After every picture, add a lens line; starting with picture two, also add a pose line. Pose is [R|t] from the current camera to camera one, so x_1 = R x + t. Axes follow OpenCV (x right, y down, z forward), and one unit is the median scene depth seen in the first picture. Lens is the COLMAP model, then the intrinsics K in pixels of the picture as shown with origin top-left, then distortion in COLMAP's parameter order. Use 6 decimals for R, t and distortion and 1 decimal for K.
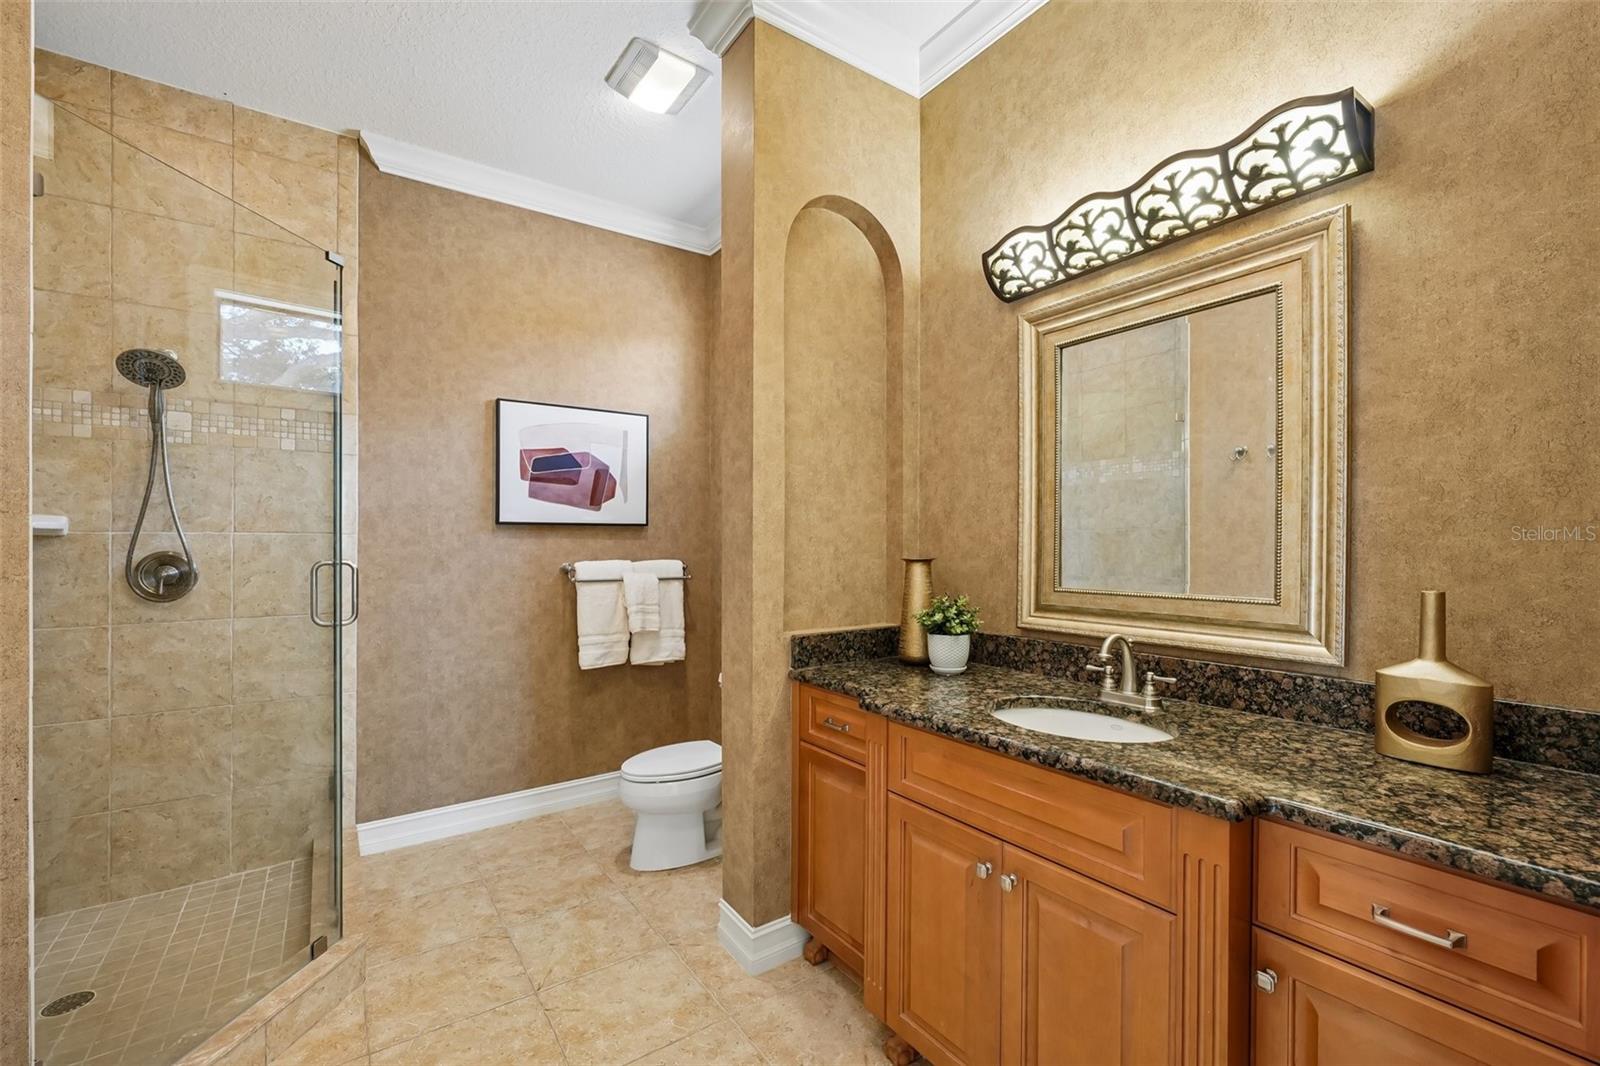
lens RADIAL K [[675.0, 0, 782.5], [0, 675.0, 538.3], [0, 0, 1]] dist [-0.001315, 0.000122]
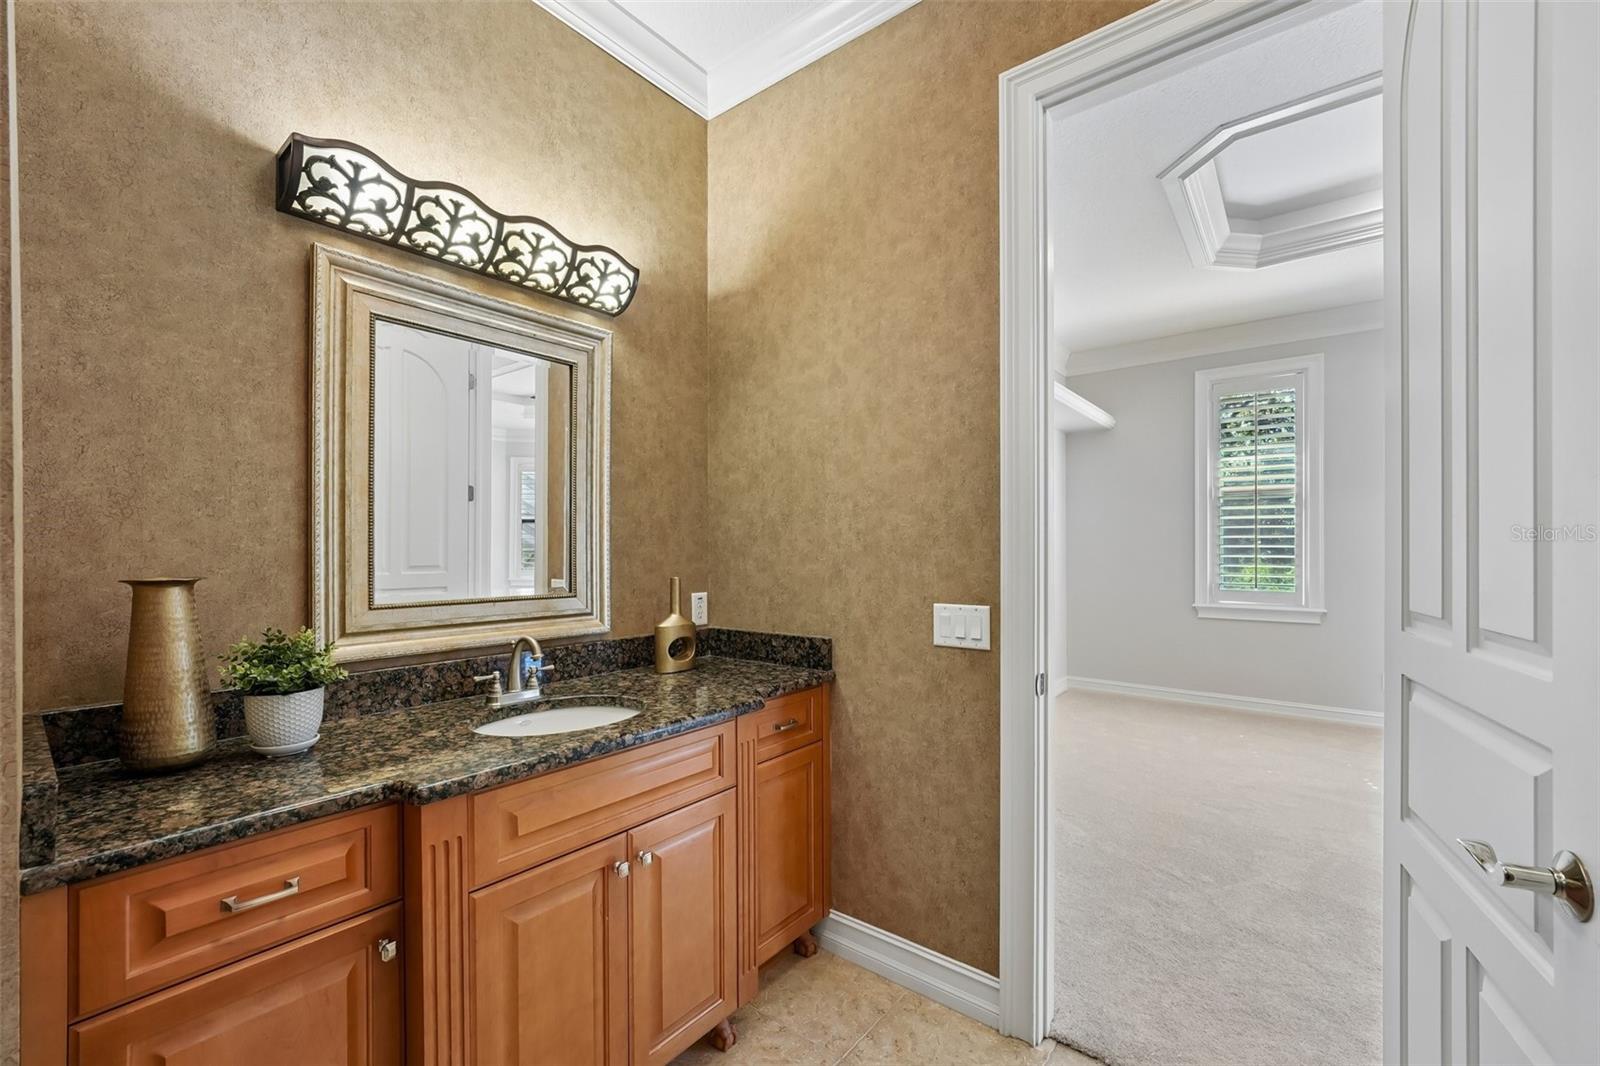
lens RADIAL K [[653.1, 0, 800.7], [0, 653.1, 557.4], [0, 0, 1]] dist [-0.023630, -0.000241]
pose [[-0.304599, 0.000298, 0.952481, -0.545753], [0.002258, 0.999997, 0.000409, 0.016349], [-0.952478, 0.002275, -0.304599, 0.796722]]
